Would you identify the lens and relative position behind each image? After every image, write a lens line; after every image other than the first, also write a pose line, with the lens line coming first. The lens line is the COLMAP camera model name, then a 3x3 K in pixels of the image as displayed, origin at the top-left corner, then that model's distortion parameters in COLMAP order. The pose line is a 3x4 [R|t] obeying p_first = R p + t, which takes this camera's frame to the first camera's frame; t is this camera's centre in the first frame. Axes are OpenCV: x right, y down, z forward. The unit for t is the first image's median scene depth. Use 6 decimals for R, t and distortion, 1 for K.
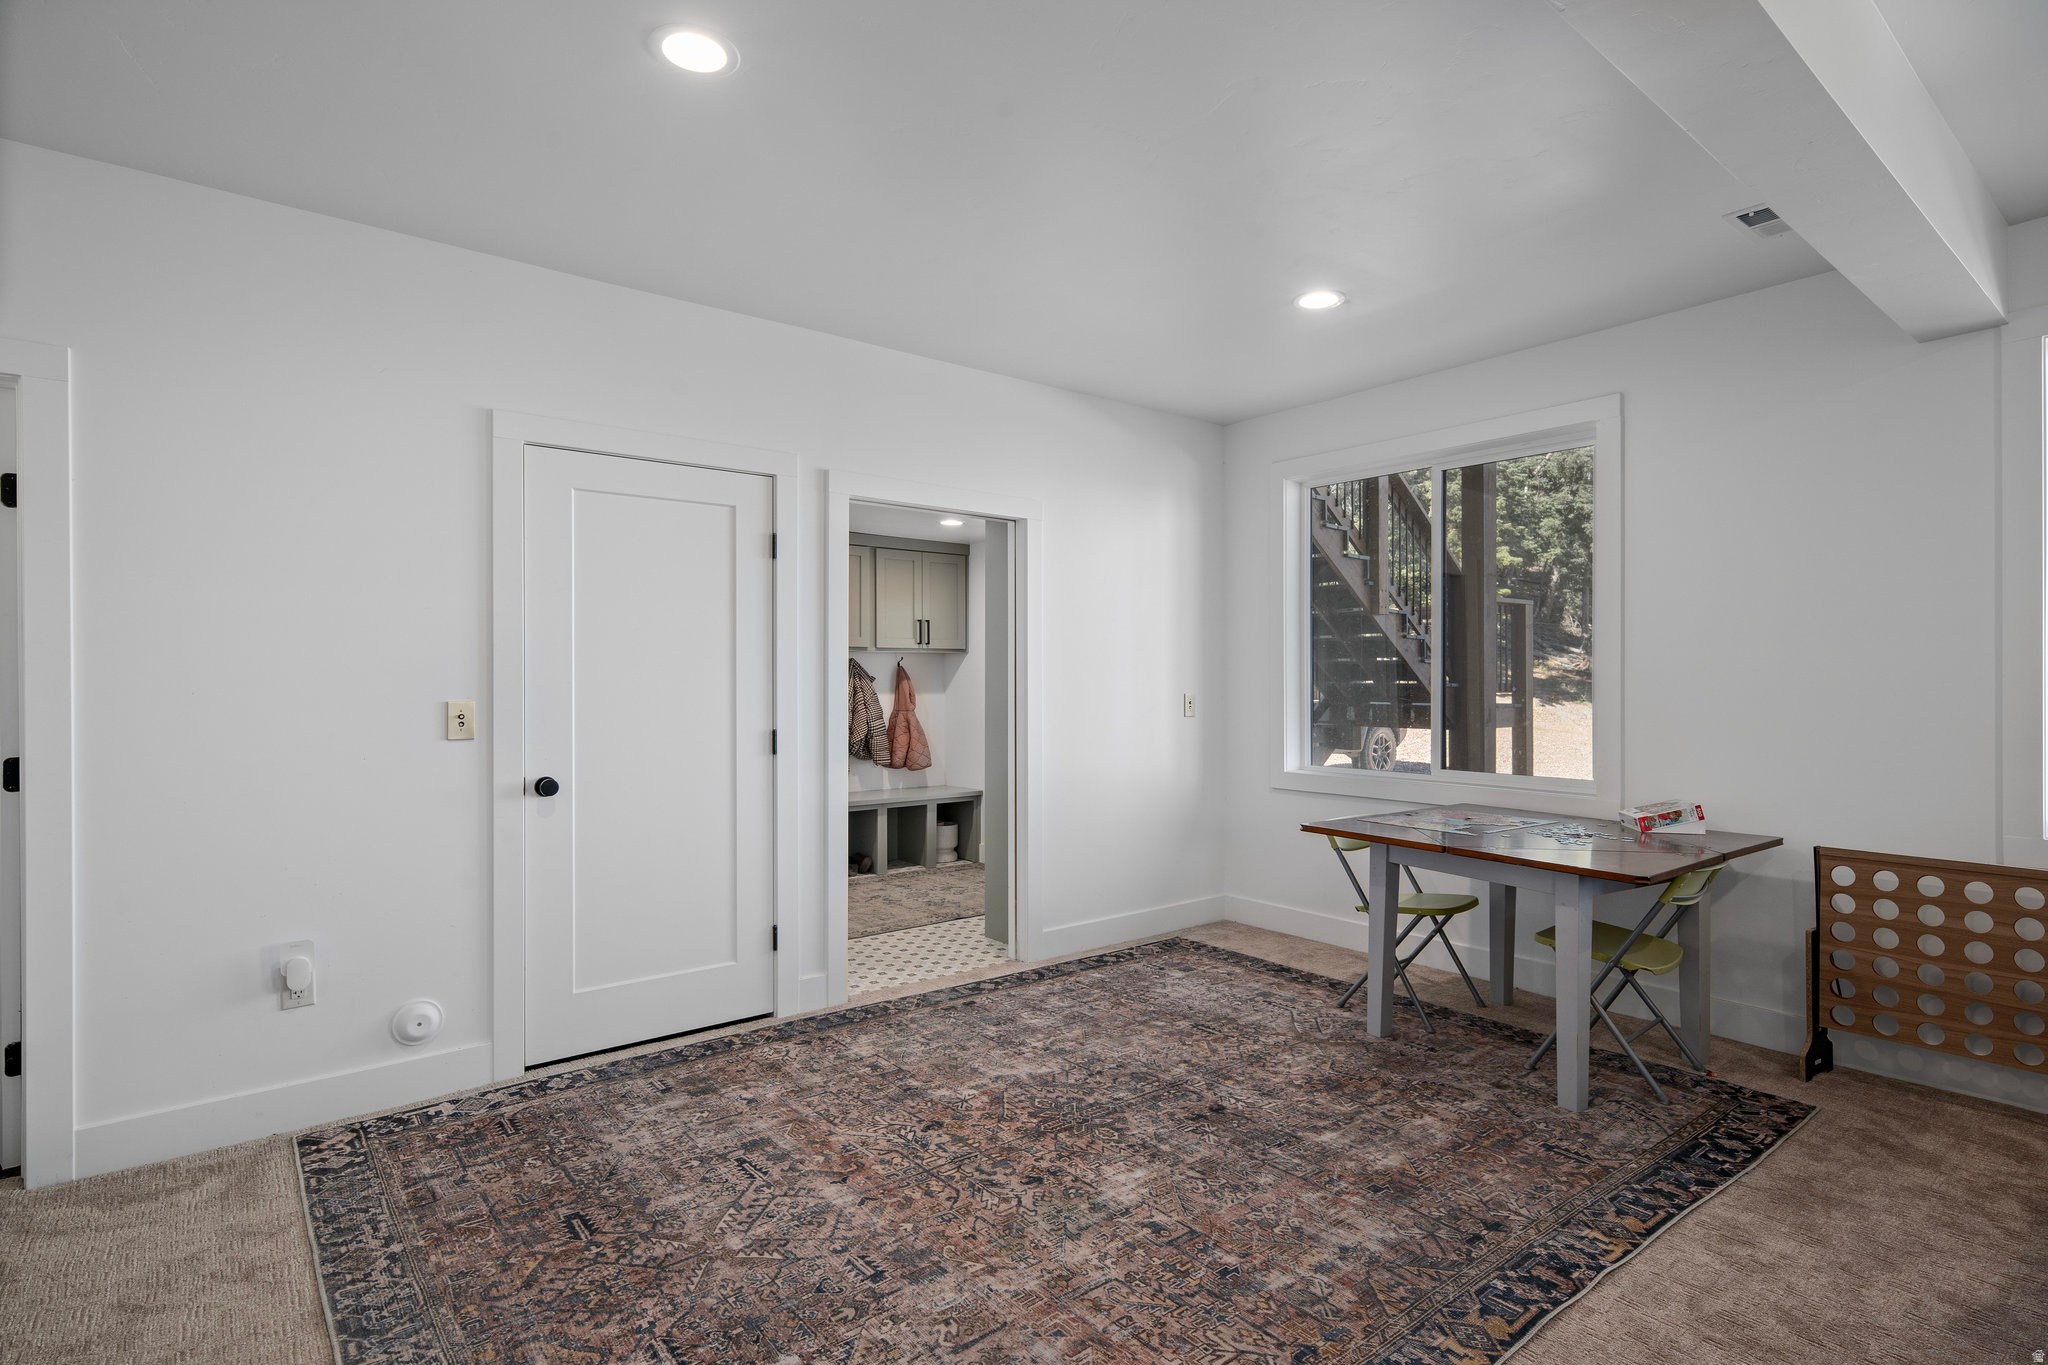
lens RADIAL K [[1011.0, 0, 1035.7], [0, 1011.0, 678.9], [0, 0, 1]] dist [0.001853, -0.001593]
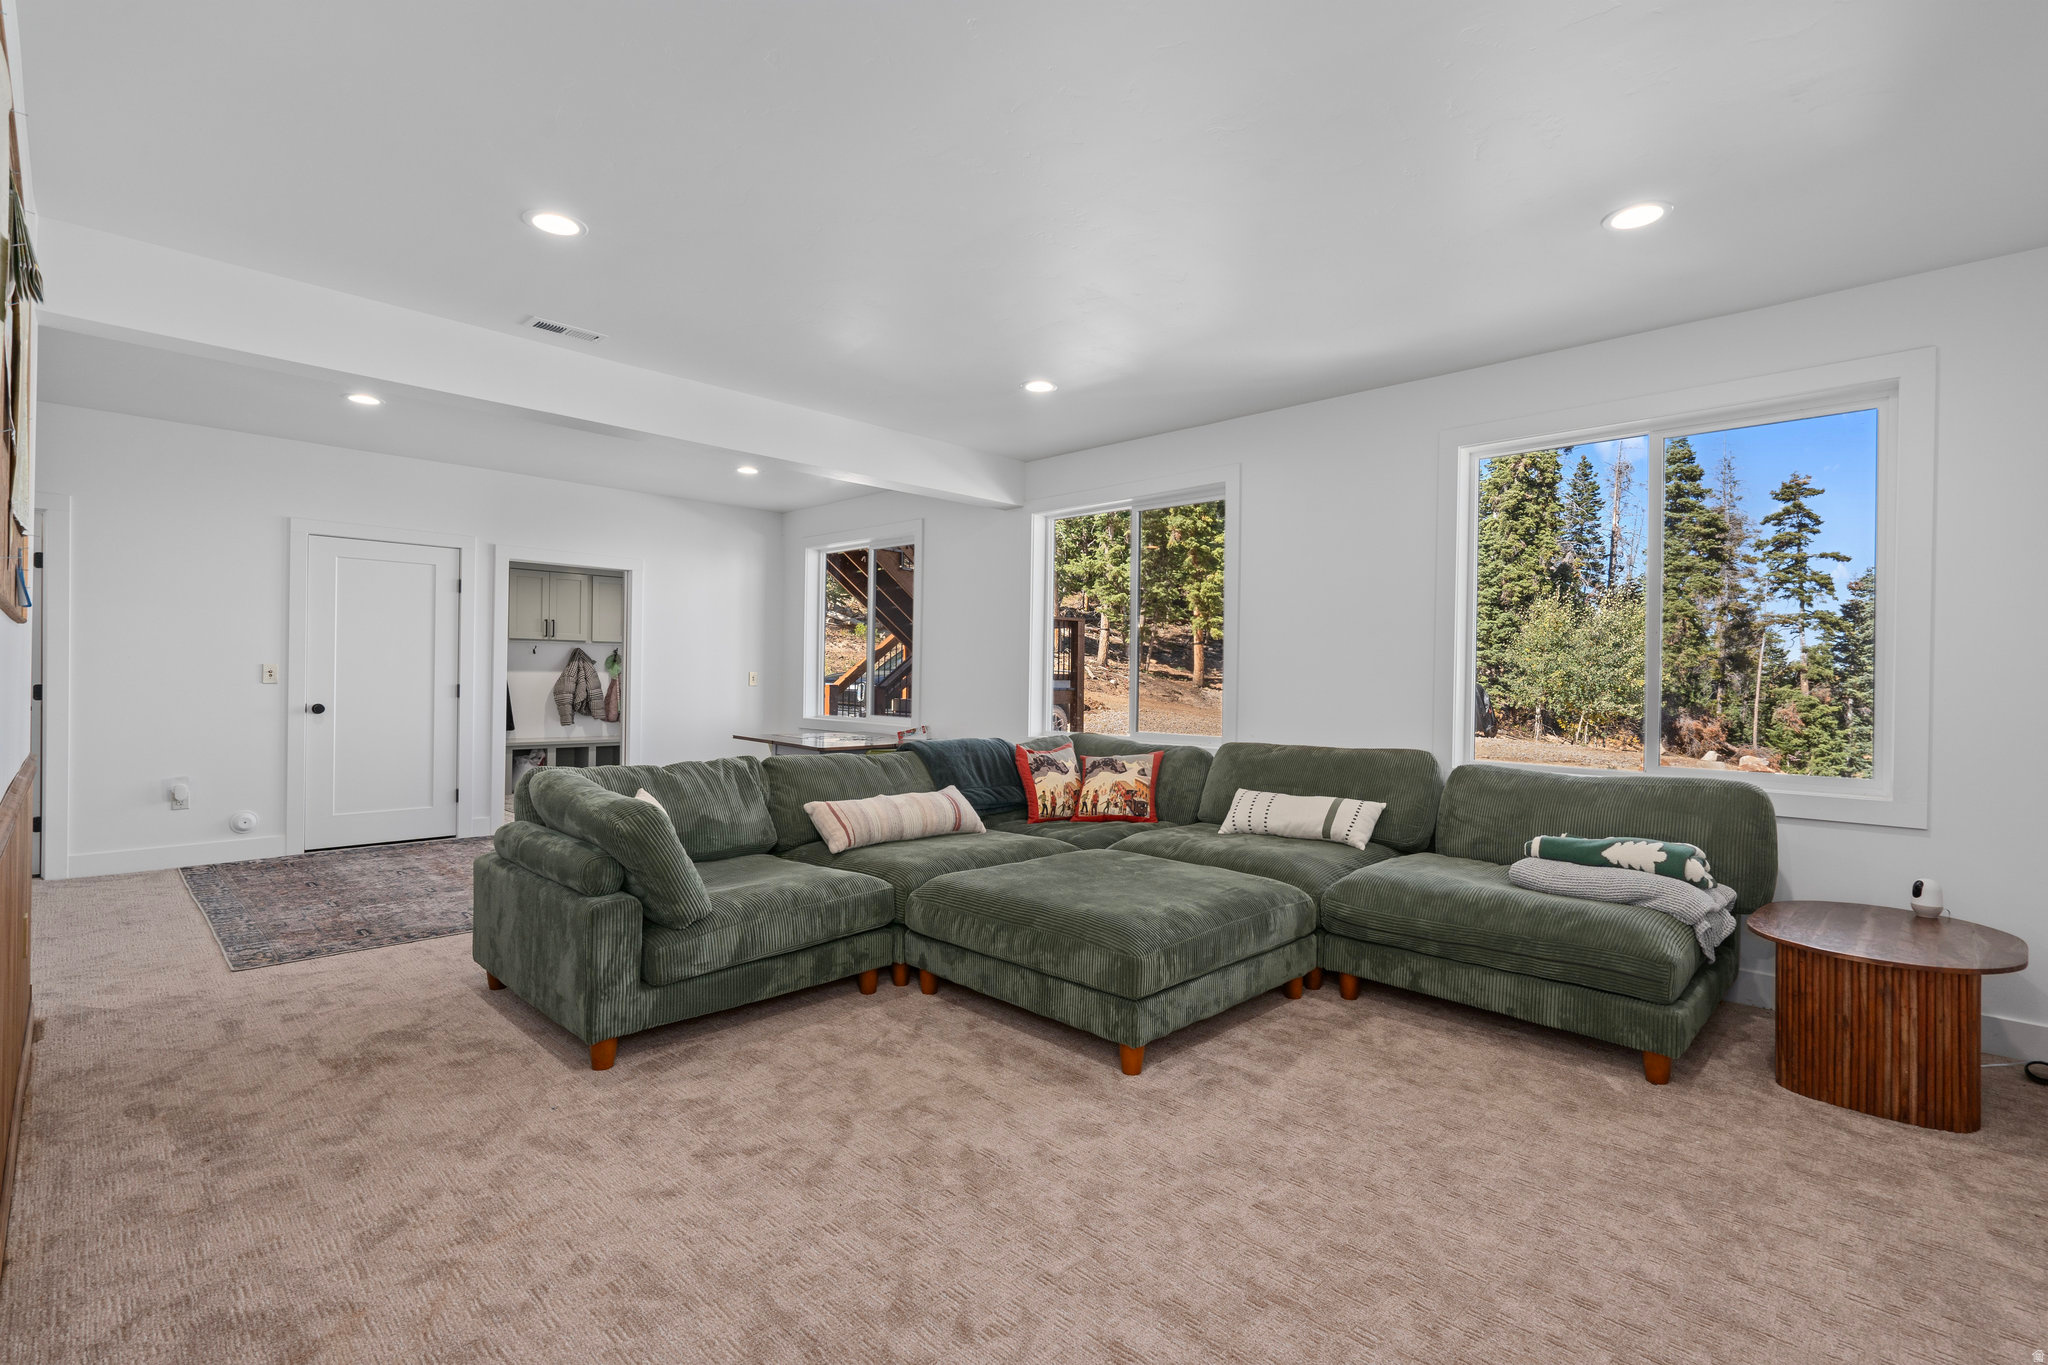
lens RADIAL K [[931.5, 0, 1030.8], [0, 931.5, 678.7], [0, 0, 1]] dist [-0.004073, 0.000366]
pose [[0.991368, 0.016024, 0.130127, 0.757217], [-0.016965, 0.999837, 0.006123, 0.015244], [-0.130008, -0.008278, 0.991478, -1.127252]]
